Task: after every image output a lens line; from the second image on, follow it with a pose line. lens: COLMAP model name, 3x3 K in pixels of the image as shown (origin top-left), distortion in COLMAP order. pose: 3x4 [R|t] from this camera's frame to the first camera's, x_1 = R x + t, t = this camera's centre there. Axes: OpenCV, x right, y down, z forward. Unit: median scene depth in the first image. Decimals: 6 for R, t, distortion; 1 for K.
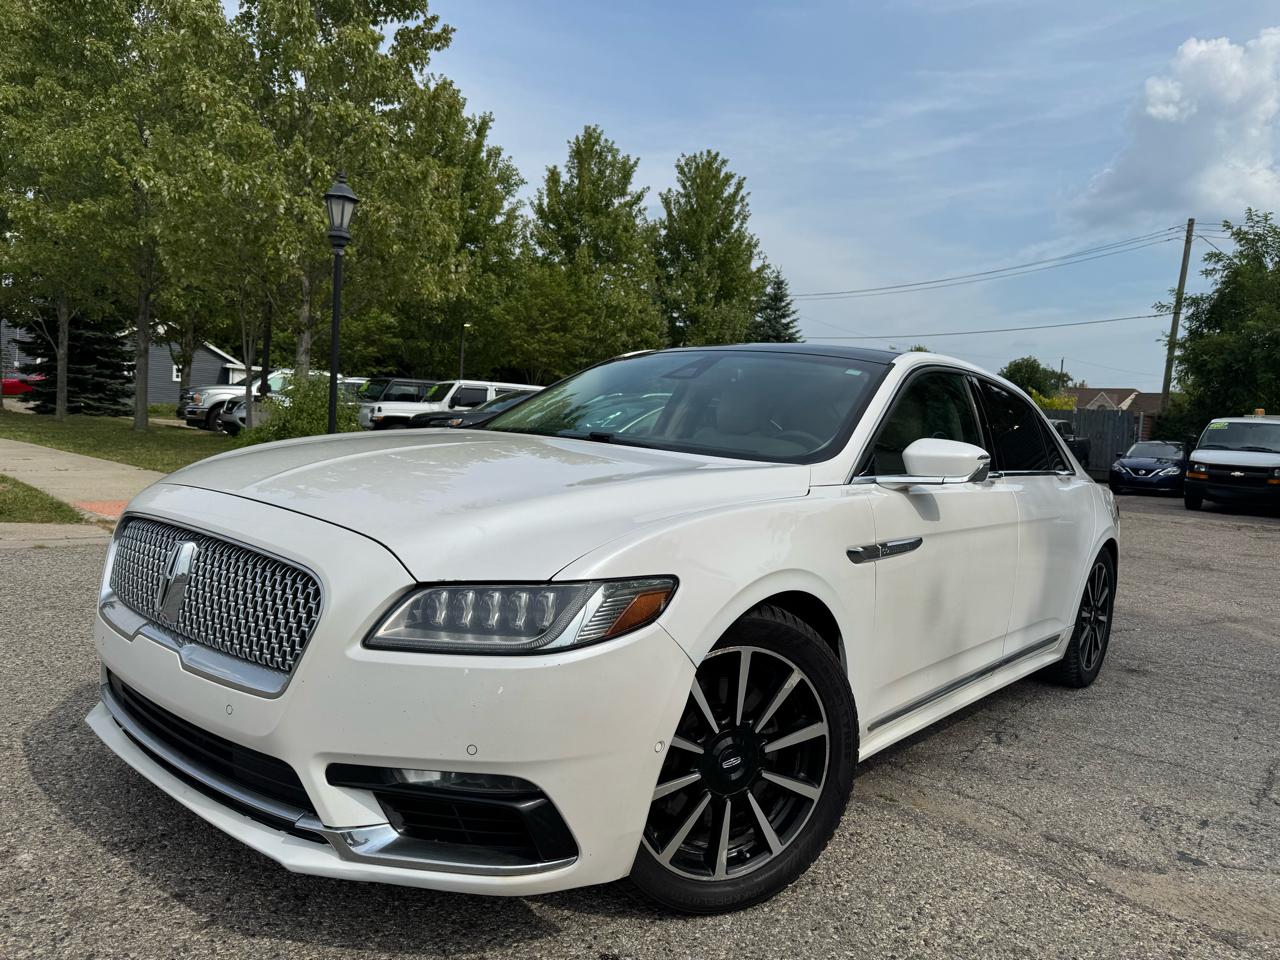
lens RADIAL K [[925.9, 0, 646.4], [0, 925.9, 475.5], [0, 0, 1]] dist [0.022461, -0.031183]
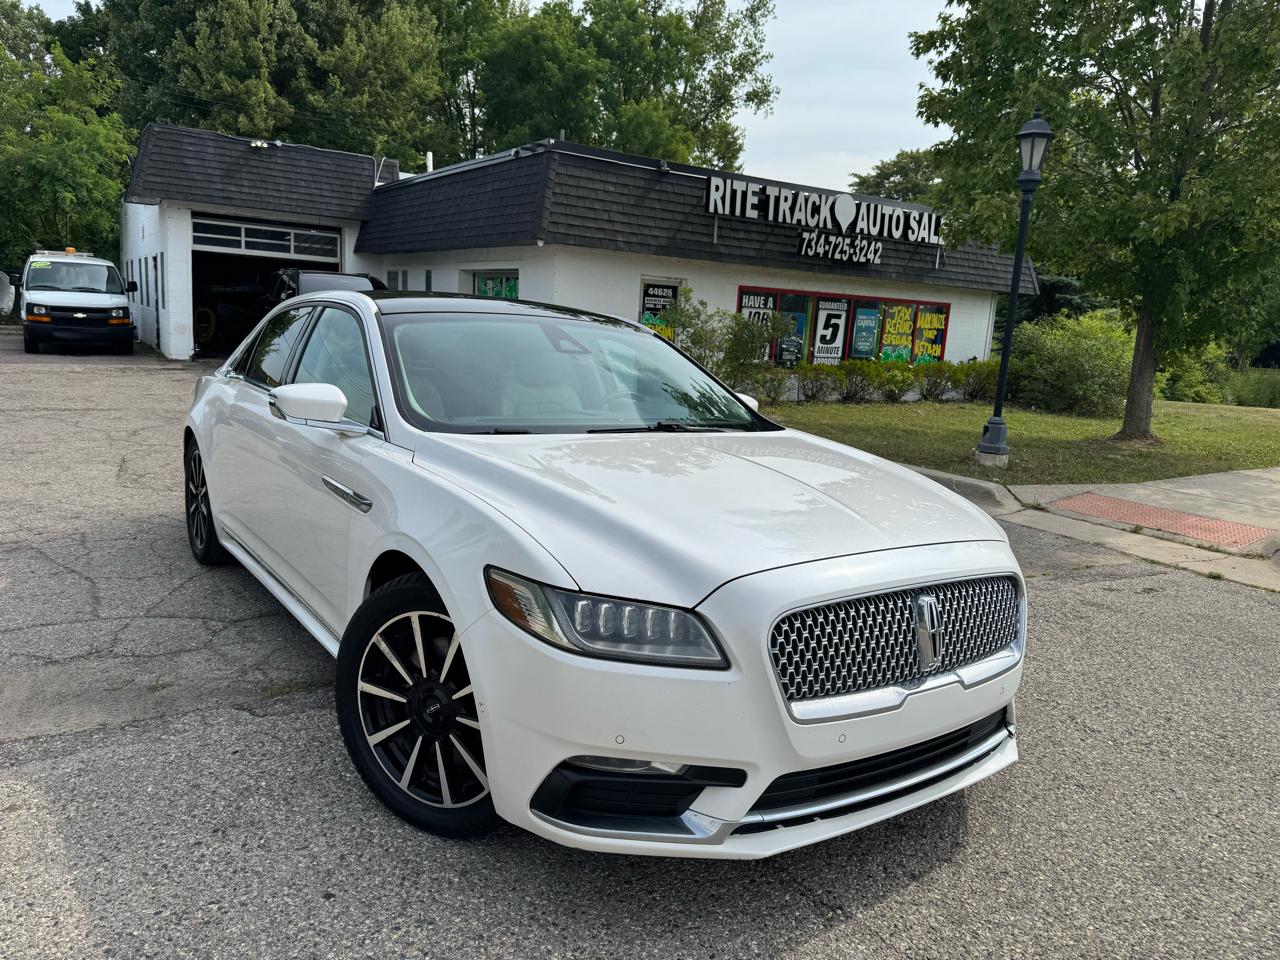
lens RADIAL K [[925.9, 0, 628.9], [0, 925.9, 487.1], [0, 0, 1]] dist [0.022461, -0.031183]
pose [[0.302011, -0.204690, 0.931070, -0.691804], [0.004851, 0.976994, 0.213212, -0.128604], [-0.953292, -0.059876, 0.296056, 0.431234]]
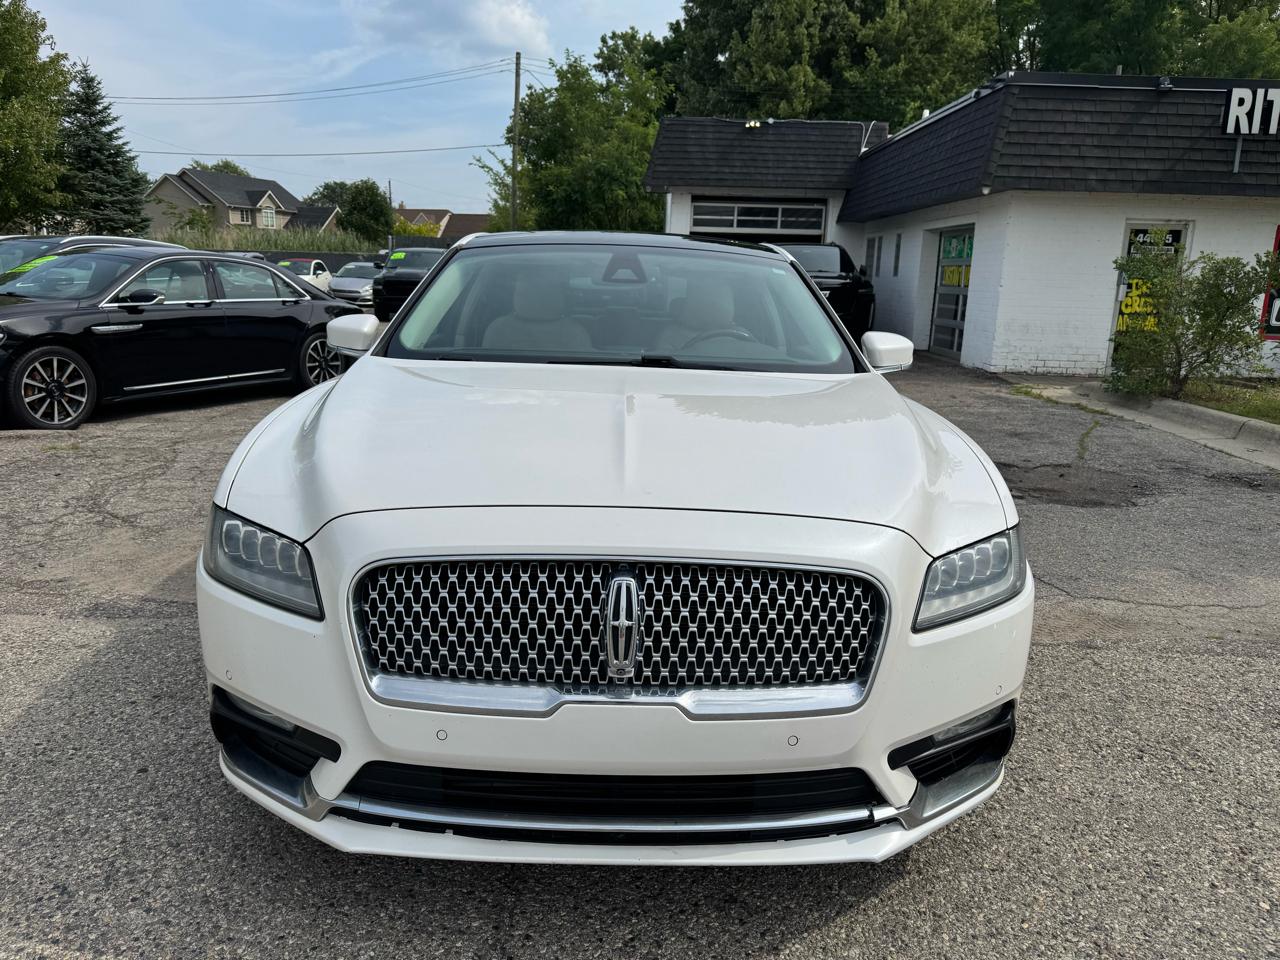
lens RADIAL K [[925.9, 0, 637.6], [0, 925.9, 483.7], [0, 0, 1]] dist [0.022461, -0.031183]
pose [[0.768943, -0.178630, 0.613855, -0.408206], [0.054973, 0.975091, 0.214887, -0.075573], [-0.636949, -0.131491, 0.759609, 0.162731]]
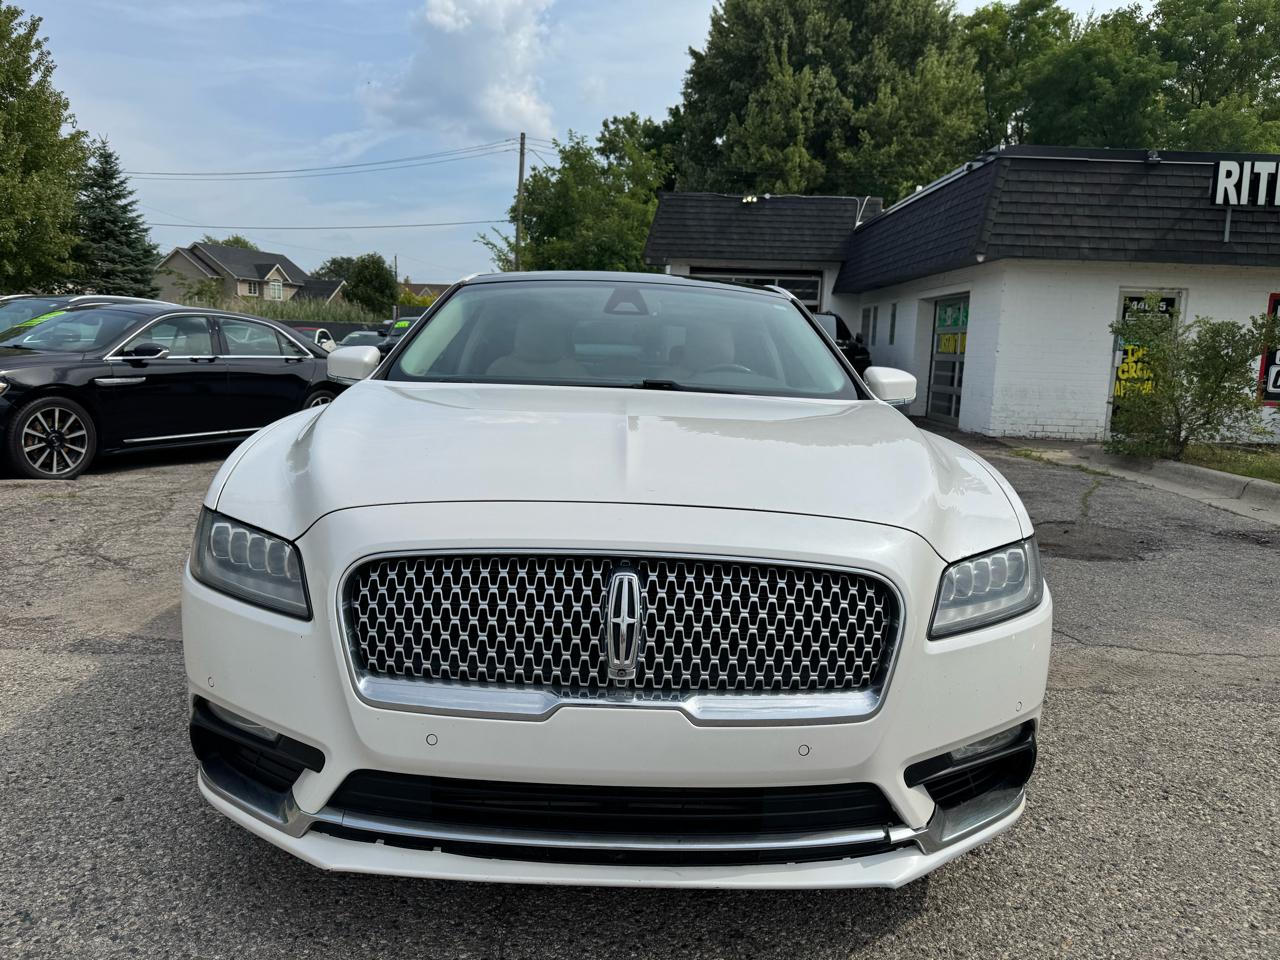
lens RADIAL K [[925.9, 0, 630.6], [0, 925.9, 478.0], [0, 0, 1]] dist [0.022461, -0.031183]
pose [[0.773143, -0.121632, 0.622459, -0.406938], [0.048902, 0.989949, 0.132702, -0.045140], [-0.632344, -0.072158, 0.771320, 0.169854]]
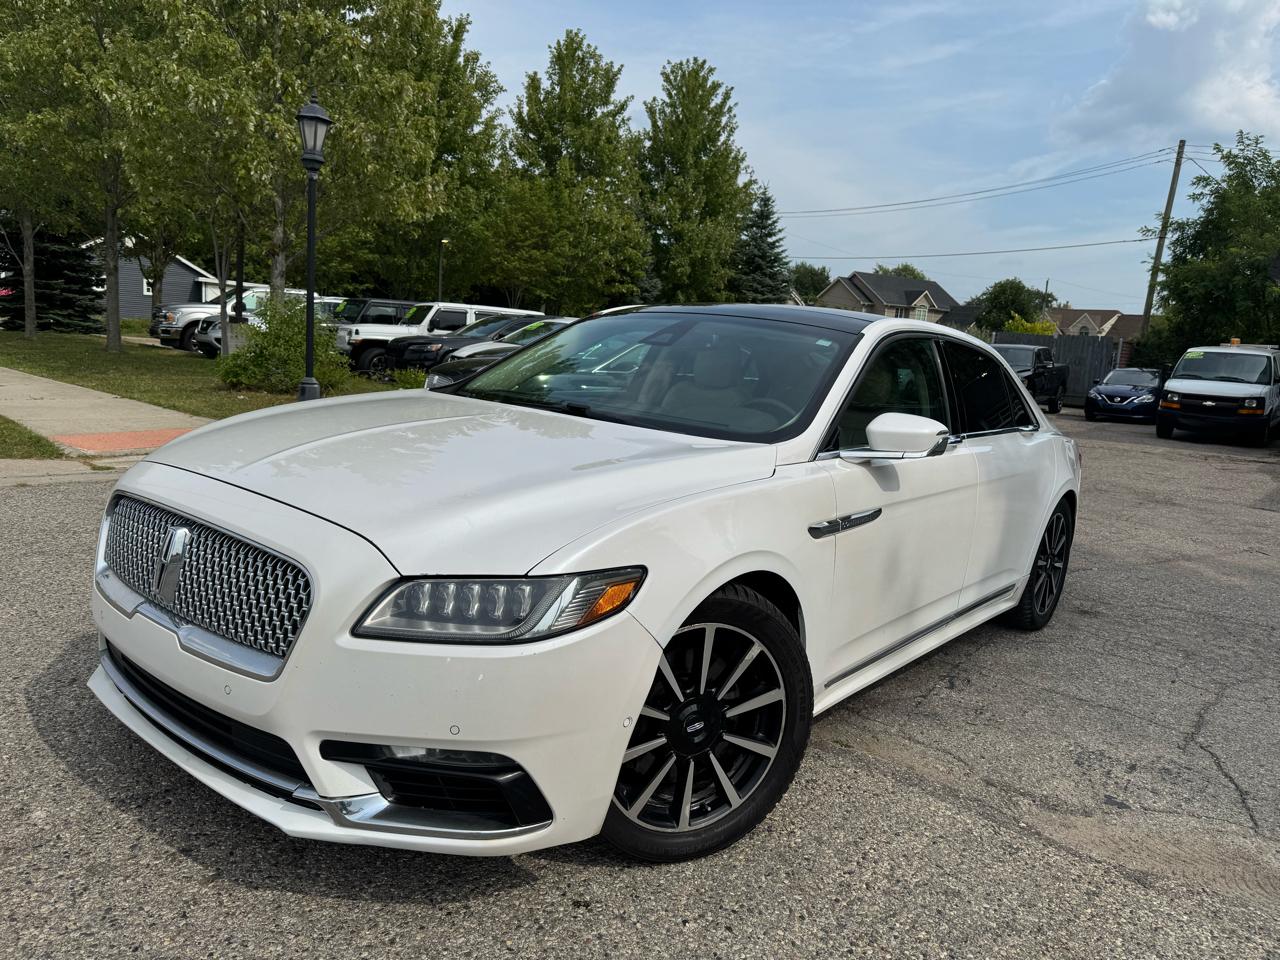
lens RADIAL K [[925.9, 0, 652.3], [0, 925.9, 484.4], [0, 0, 1]] dist [0.022461, -0.031183]
pose [[0.999653, 0.006542, 0.025505, 0.005268], [-0.009045, 0.995017, 0.099298, -0.036182], [-0.024728, -0.099494, 0.994731, -0.022256]]
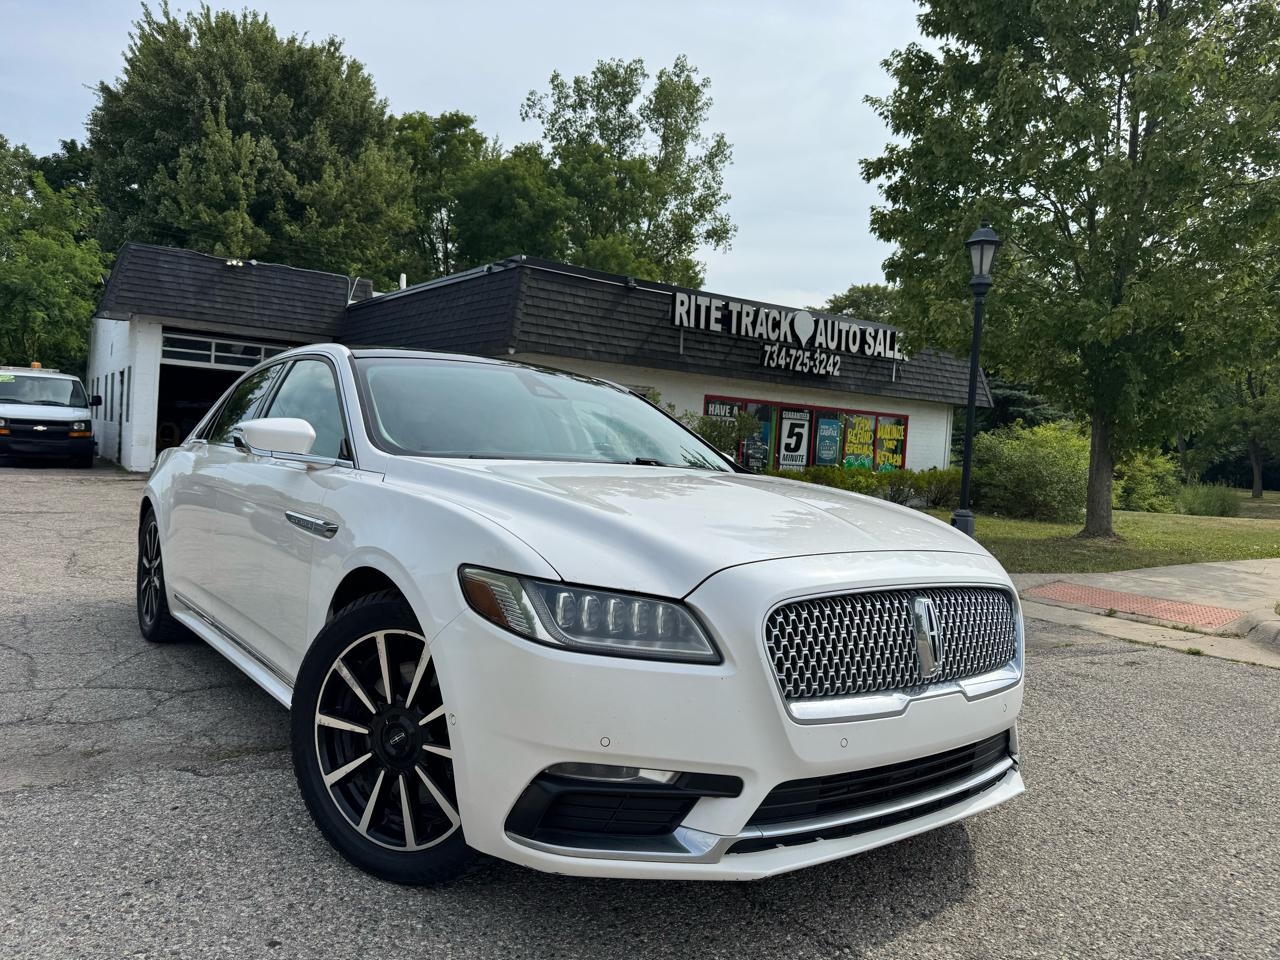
lens RADIAL K [[925.9, 0, 632.8], [0, 925.9, 474.0], [0, 0, 1]] dist [0.022461, -0.031183]
pose [[0.262649, -0.064810, 0.962712, -0.685810], [0.003930, 0.997805, 0.066101, -0.061839], [-0.964884, -0.013578, 0.262327, 0.442376]]
